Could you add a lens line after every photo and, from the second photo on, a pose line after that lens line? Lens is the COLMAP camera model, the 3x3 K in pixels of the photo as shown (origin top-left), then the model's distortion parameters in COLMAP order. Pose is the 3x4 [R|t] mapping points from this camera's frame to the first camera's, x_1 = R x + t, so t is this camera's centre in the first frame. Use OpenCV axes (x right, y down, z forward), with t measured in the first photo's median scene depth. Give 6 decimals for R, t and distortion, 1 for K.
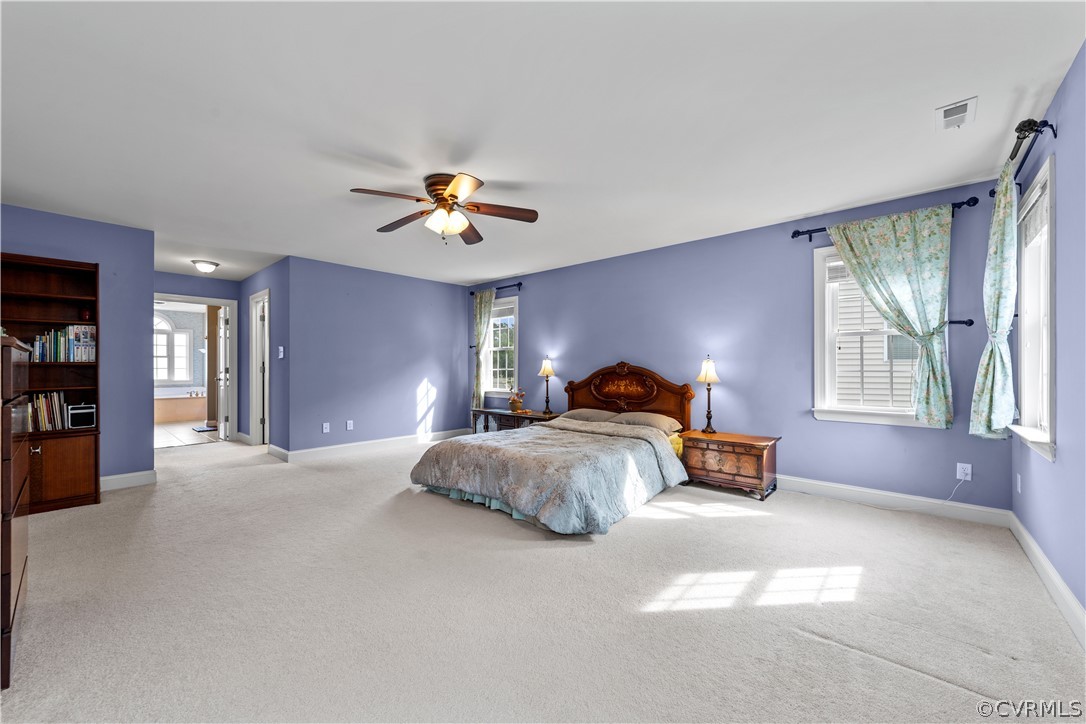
lens RADIAL K [[418.5, 0, 541.2], [0, 418.5, 367.9], [0, 0, 1]] dist [-0.003999, 0.003063]
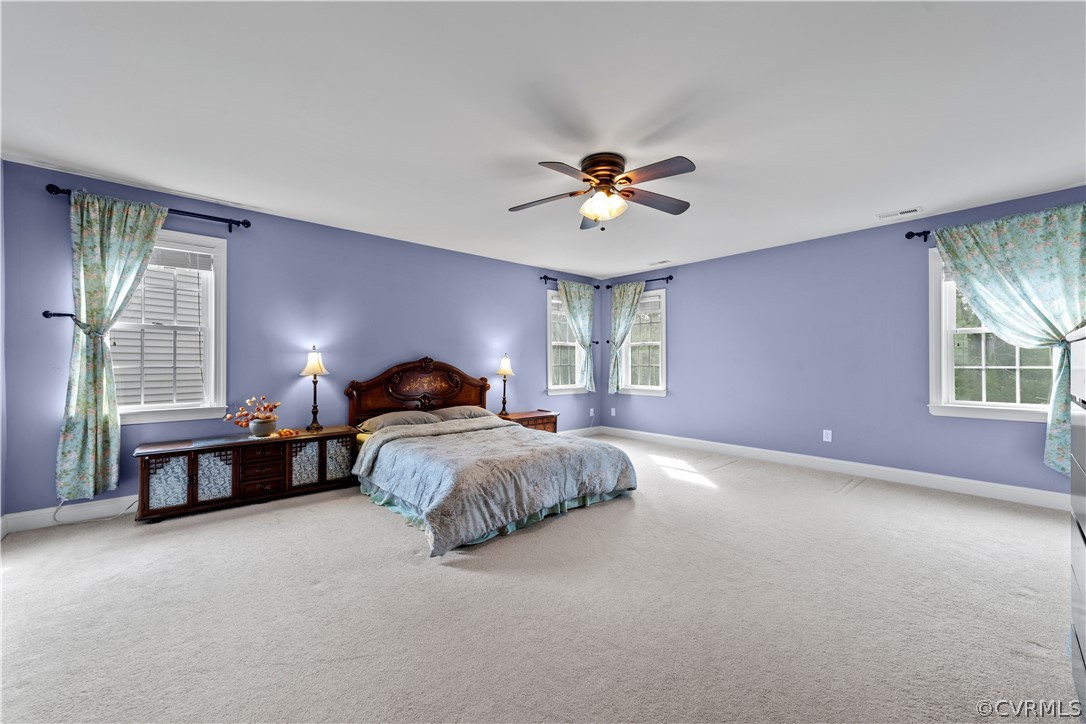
lens RADIAL K [[418.5, 0, 541.6], [0, 418.5, 360.2], [0, 0, 1]] dist [-0.003999, 0.003063]
pose [[0.130867, 0.006530, 0.991378, -0.776432], [0.000345, 0.999978, -0.006632, -0.001990], [-0.991400, 0.001210, 0.130862, 0.670706]]
